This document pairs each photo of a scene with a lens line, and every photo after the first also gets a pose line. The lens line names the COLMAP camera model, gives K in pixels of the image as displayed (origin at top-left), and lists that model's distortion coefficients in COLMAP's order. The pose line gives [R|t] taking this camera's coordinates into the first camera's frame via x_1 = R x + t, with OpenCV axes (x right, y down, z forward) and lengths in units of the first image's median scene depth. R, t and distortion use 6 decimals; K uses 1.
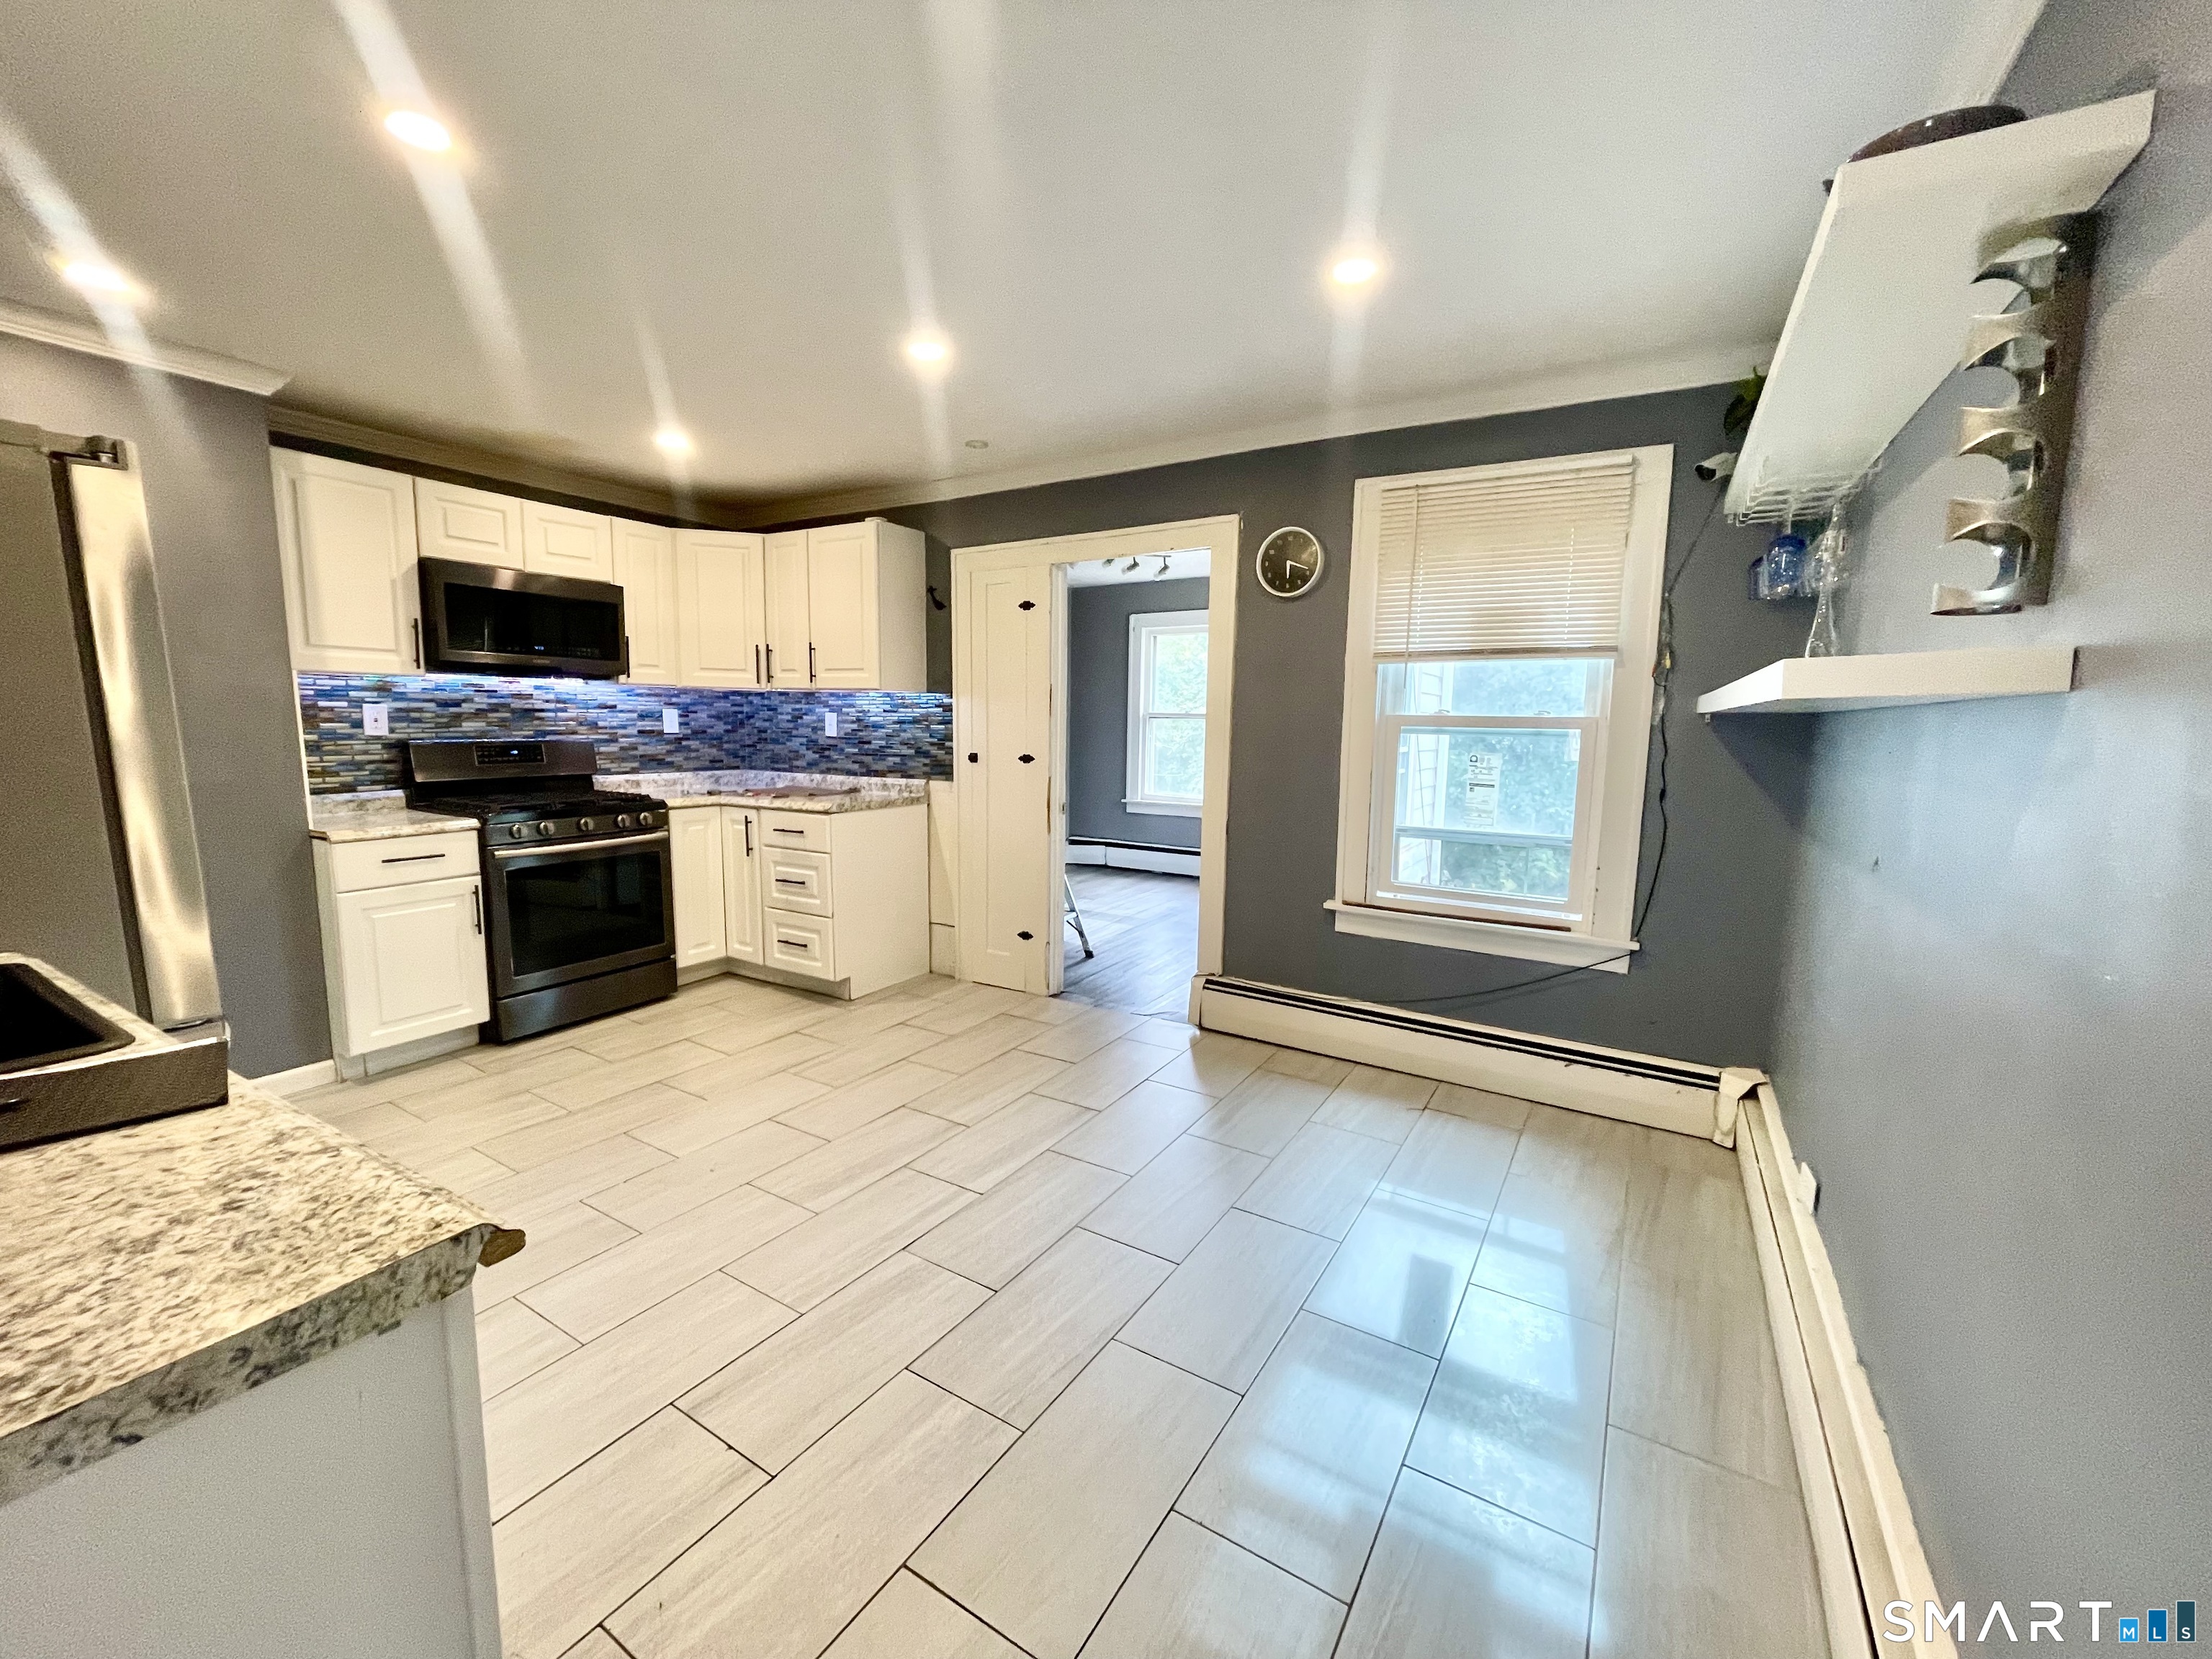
lens RADIAL K [[886.8, 0, 1106.0], [0, 886.8, 829.5], [0, 0, 1]] dist [-0.002961, 0.003943]
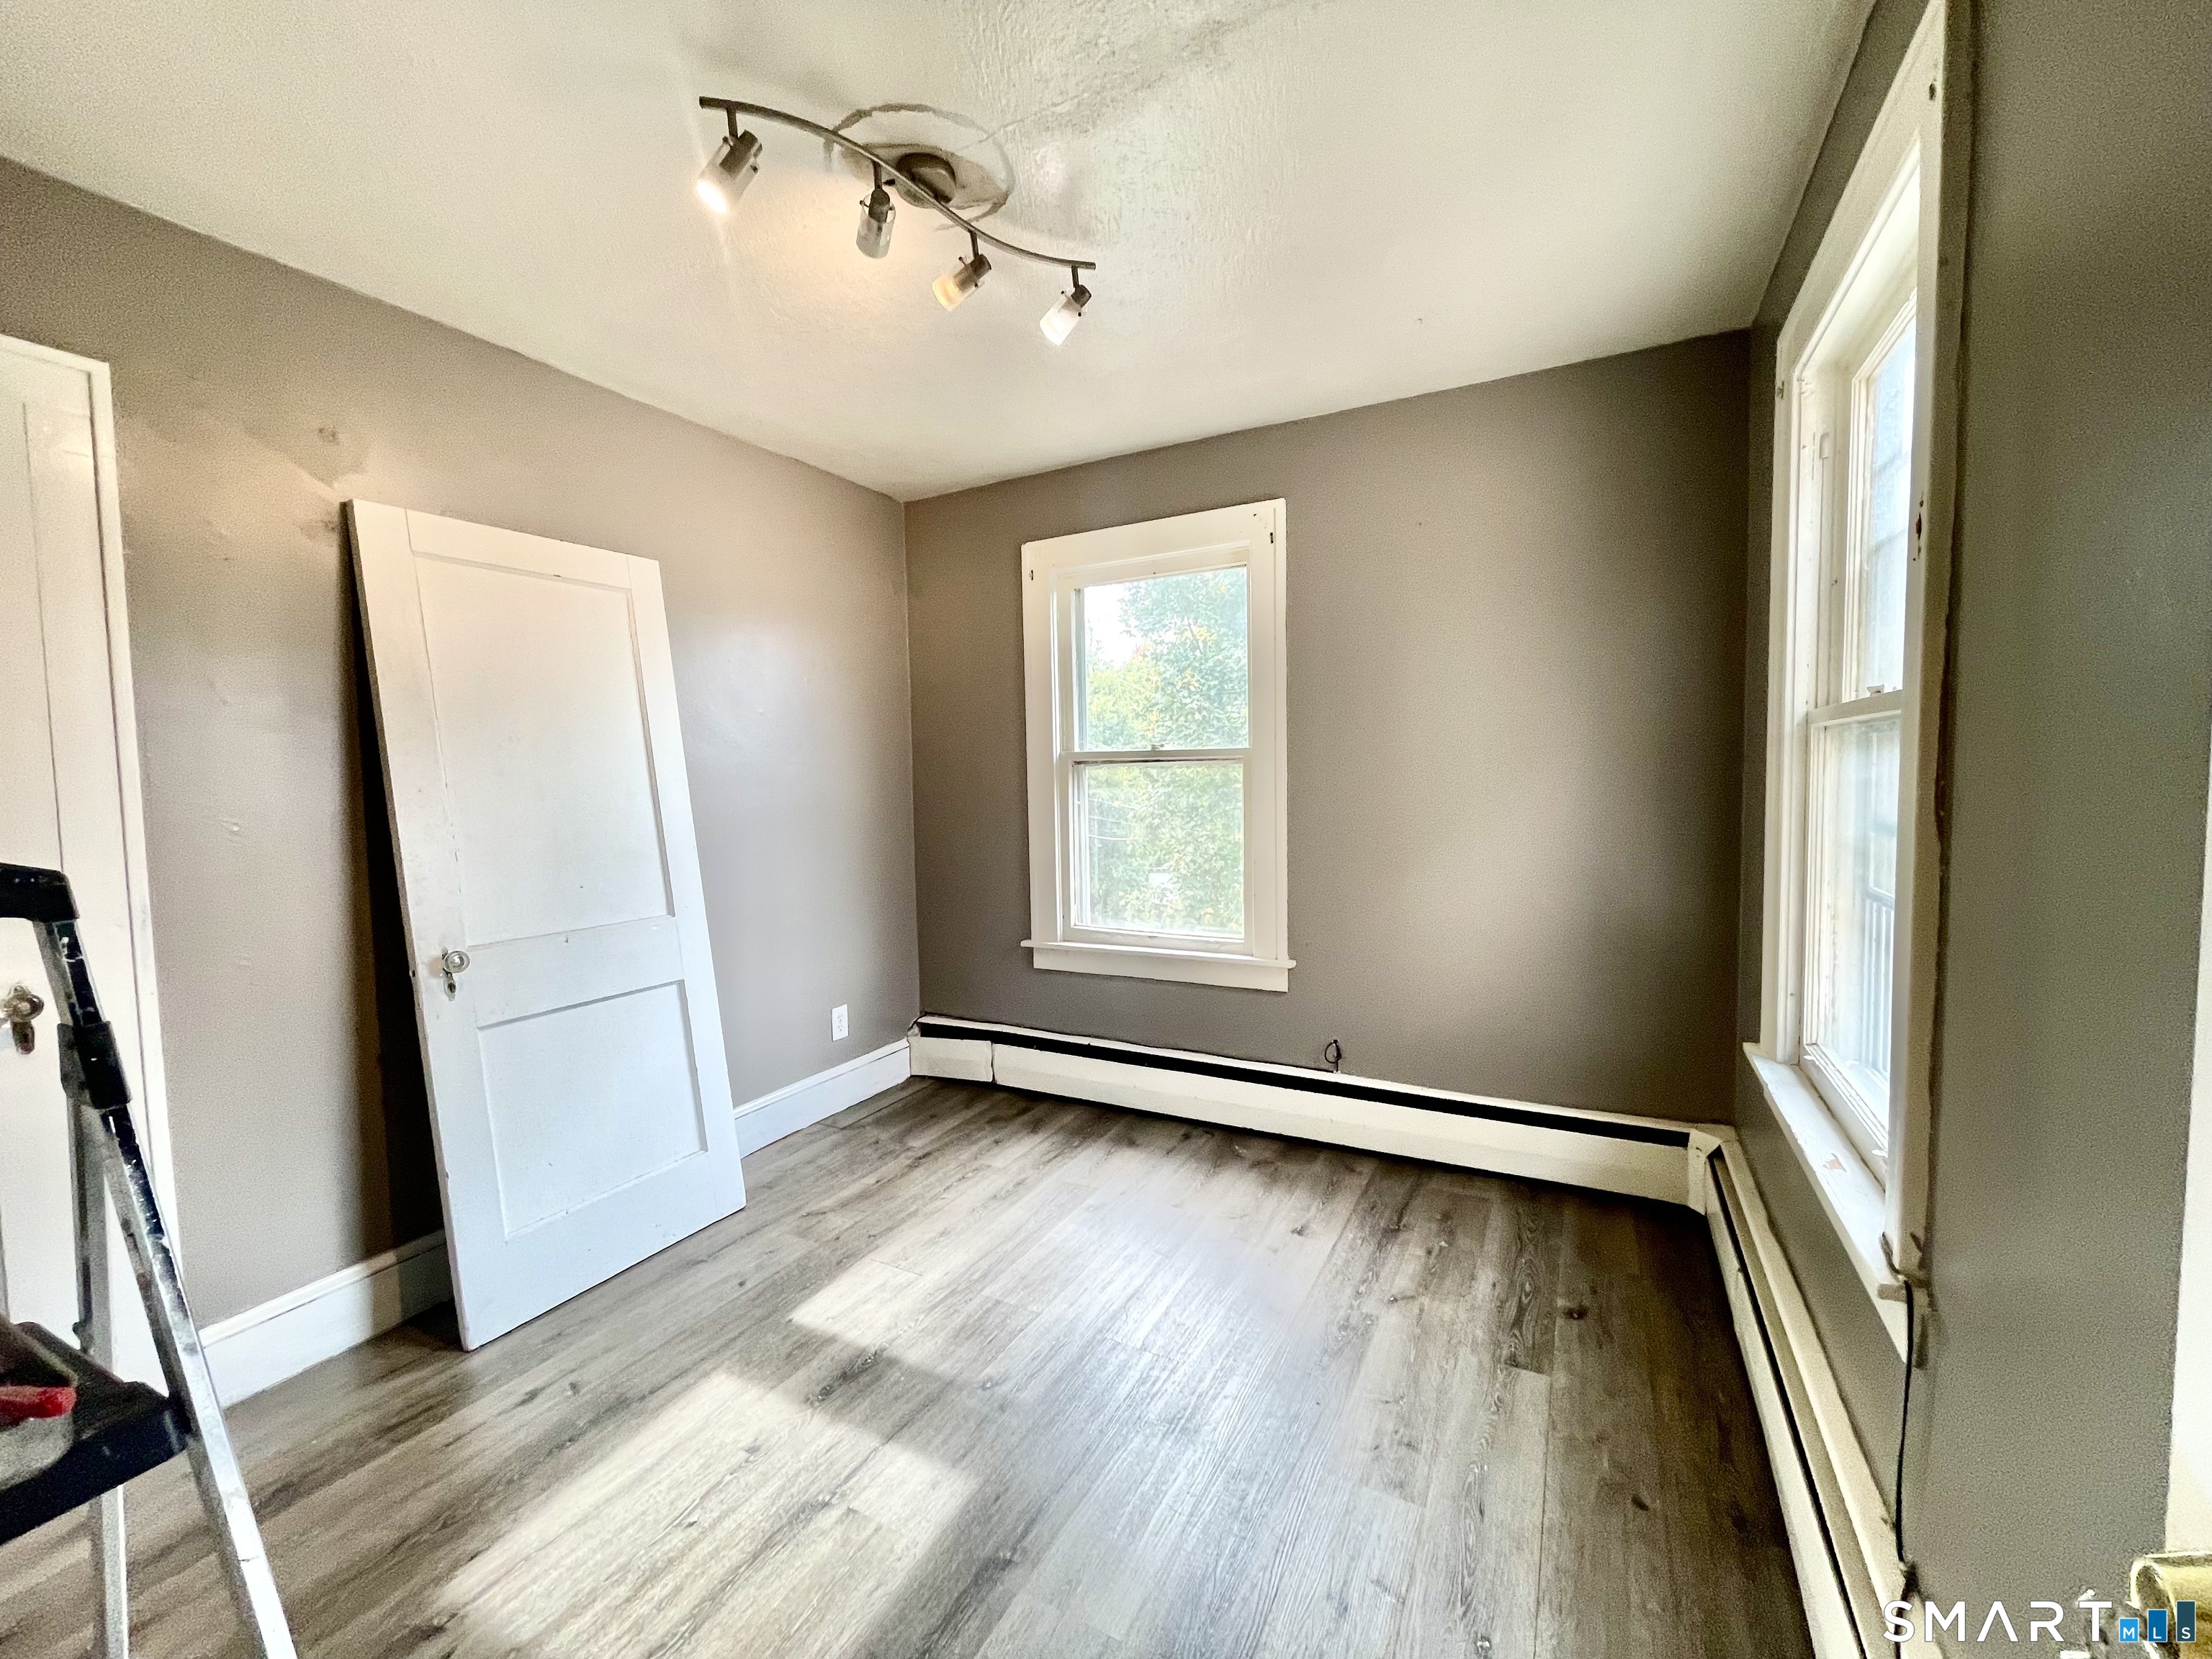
lens RADIAL K [[886.8, 0, 1106.0], [0, 886.8, 829.5], [0, 0, 1]] dist [-0.002961, 0.003943]
pose [[0.995299, -0.040293, 0.088065, 0.022748], [0.046235, 0.996714, -0.066503, -0.059585], [-0.085096, 0.070262, 0.993892, 0.526965]]
